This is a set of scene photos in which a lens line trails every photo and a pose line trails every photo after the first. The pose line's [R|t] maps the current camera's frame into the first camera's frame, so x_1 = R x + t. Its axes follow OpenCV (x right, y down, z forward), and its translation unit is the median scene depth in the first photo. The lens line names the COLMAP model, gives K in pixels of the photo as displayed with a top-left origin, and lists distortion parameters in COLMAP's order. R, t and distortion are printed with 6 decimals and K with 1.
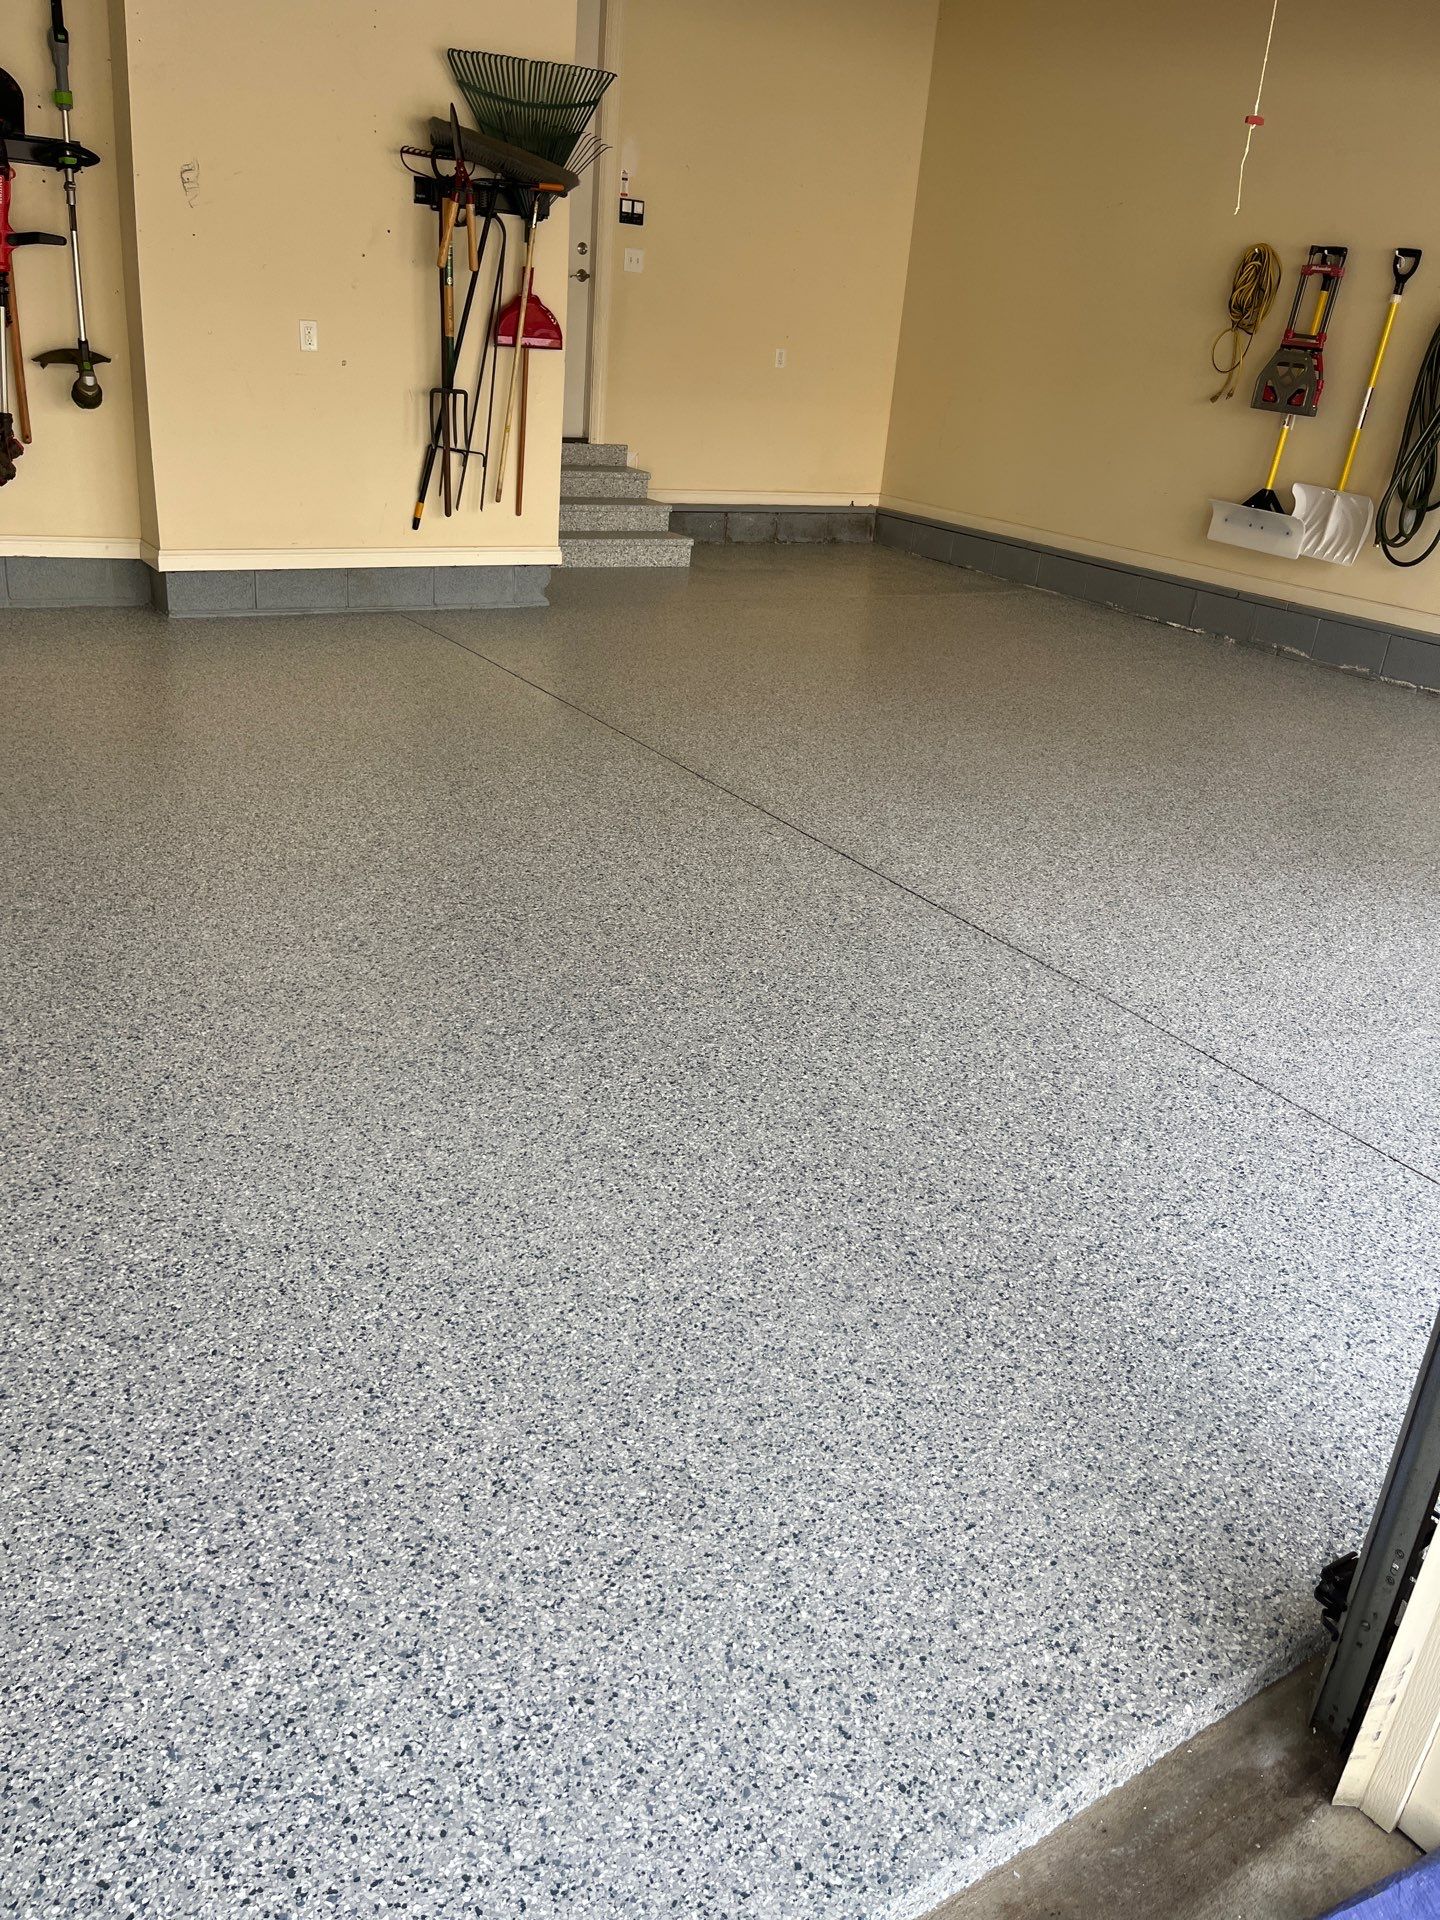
lens RADIAL K [[1459.5, 0, 752.5], [0, 1459.5, 964.9], [0, 0, 1]] dist [0.056872, -0.088715]
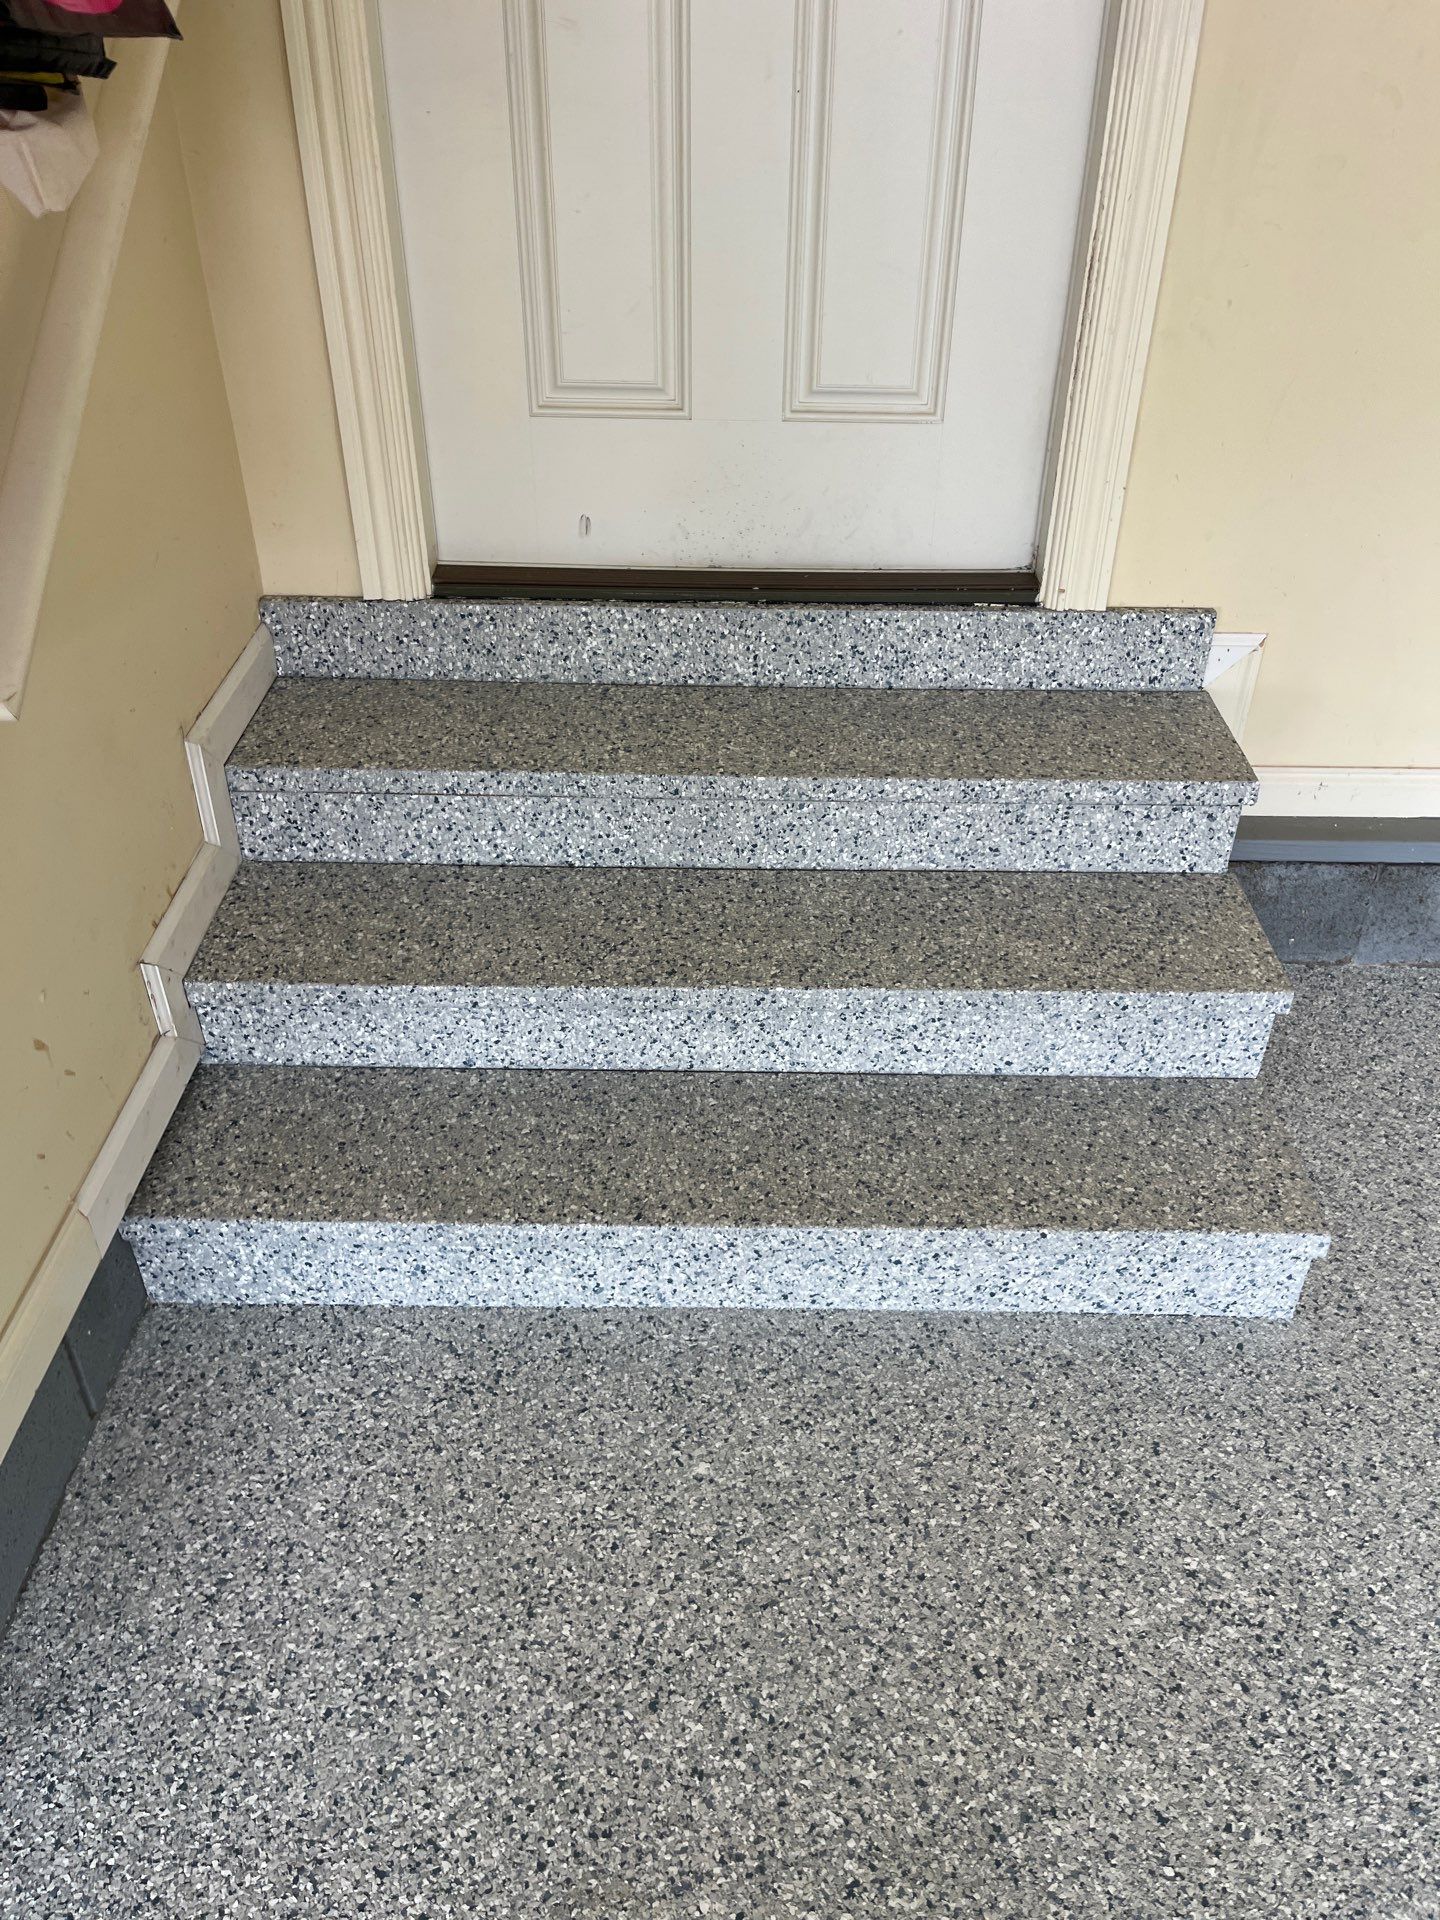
lens RADIAL K [[1459.5, 0, 739.0], [0, 1459.5, 941.9], [0, 0, 1]] dist [0.056872, -0.088715]
pose [[0.824775, 0.258477, -0.502927, -0.032440], [-0.172625, 0.962047, 0.211344, -0.685759], [0.538467, -0.087493, 0.838092, 1.527113]]
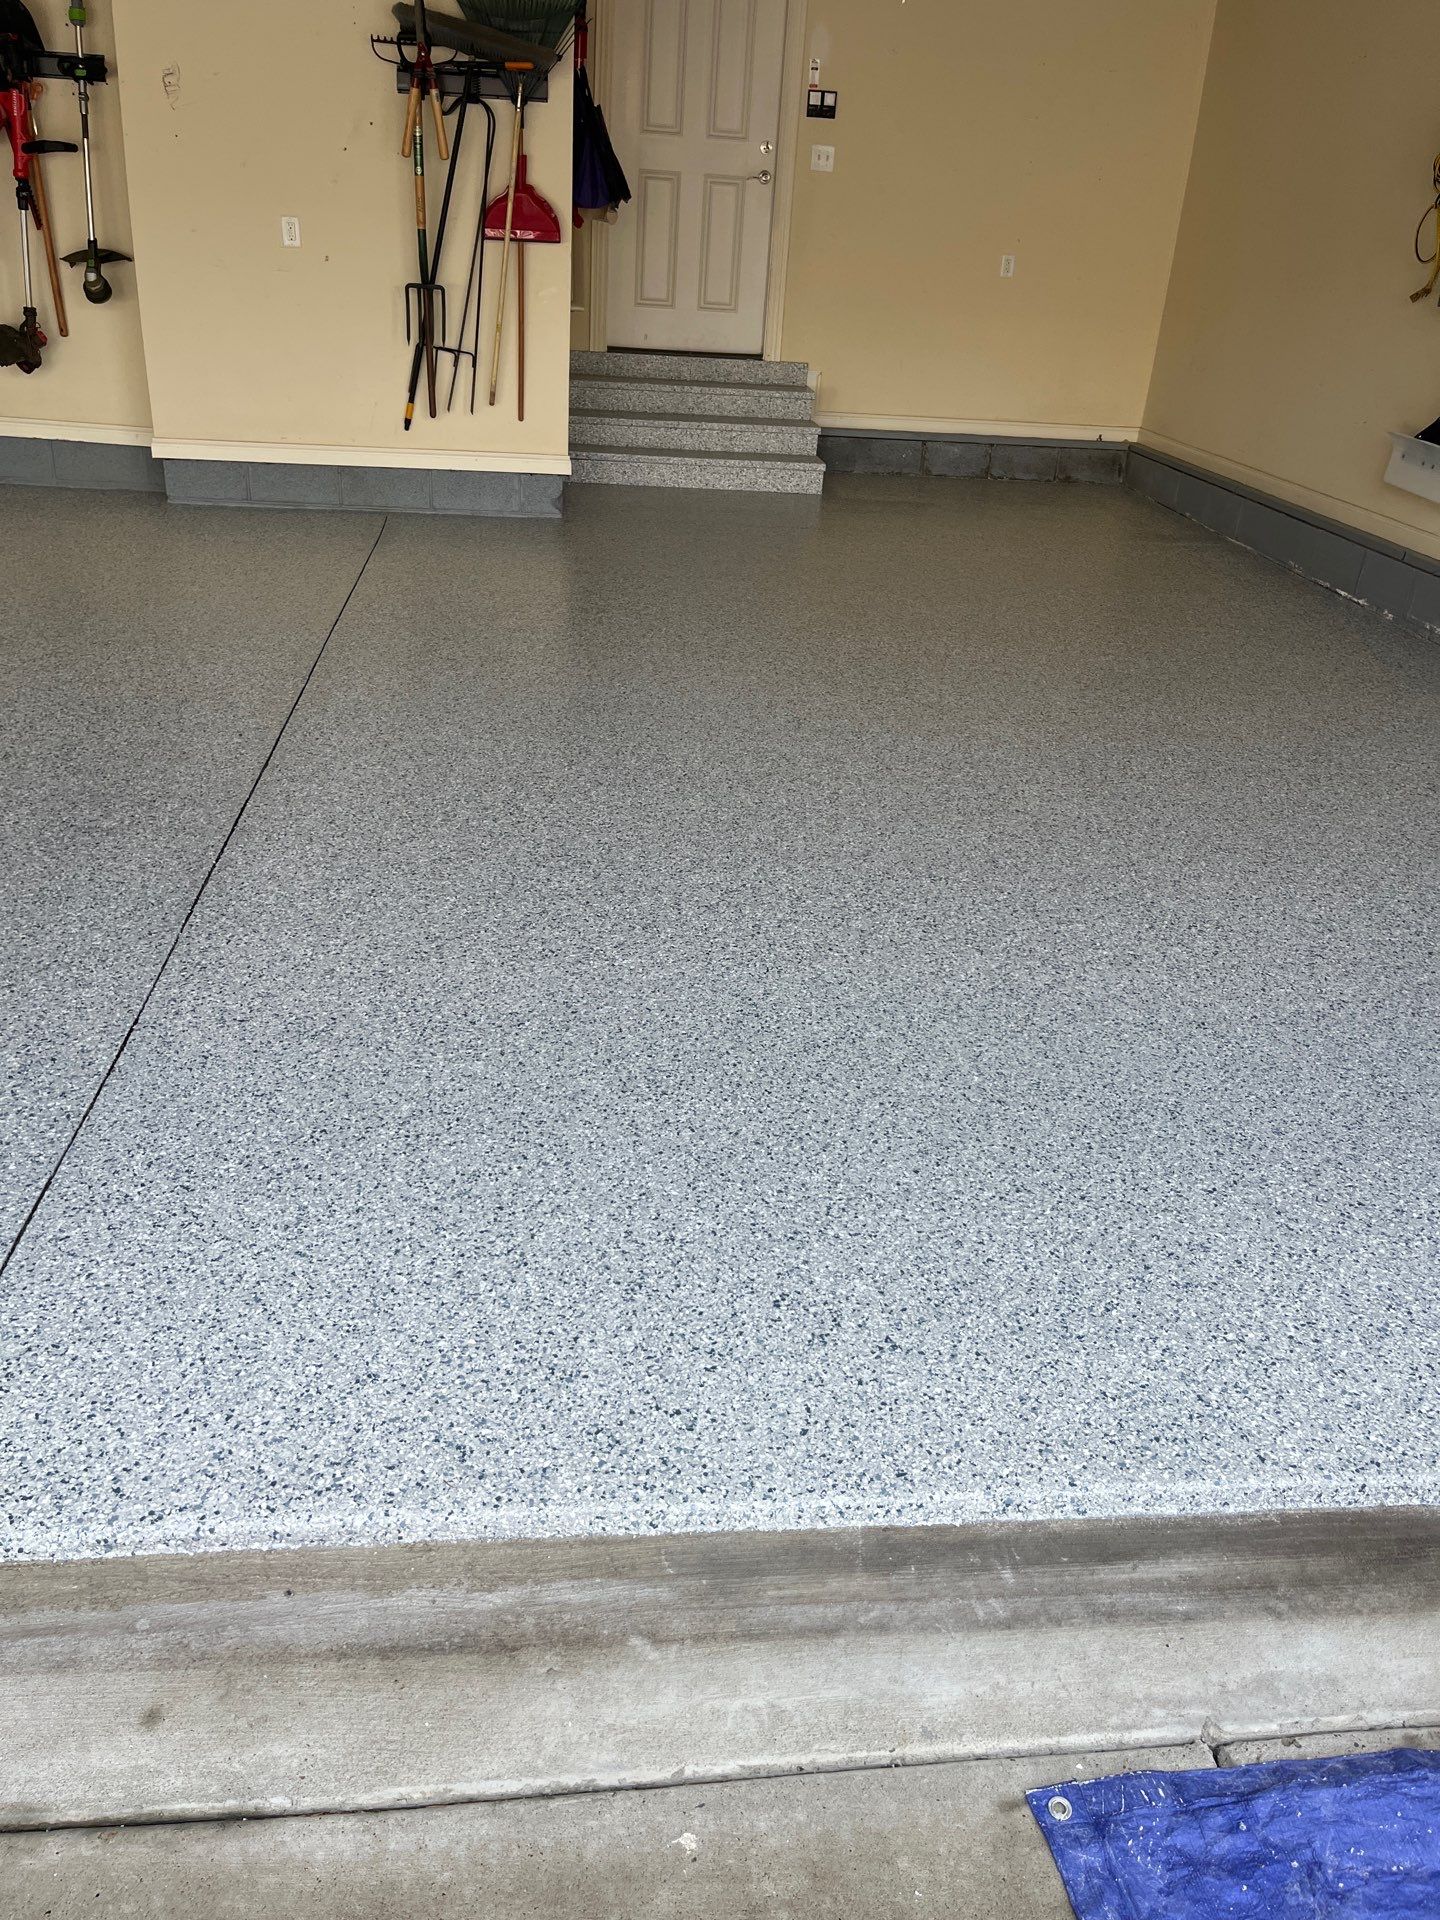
lens RADIAL K [[1459.5, 0, 722.1], [0, 1459.5, 955.0], [0, 0, 1]] dist [0.056872, -0.088715]
pose [[0.884521, 0.179214, -0.430702, 0.675271], [-0.172378, 0.983482, 0.055216, -0.055848], [0.433483, 0.025404, 0.900804, 0.300342]]
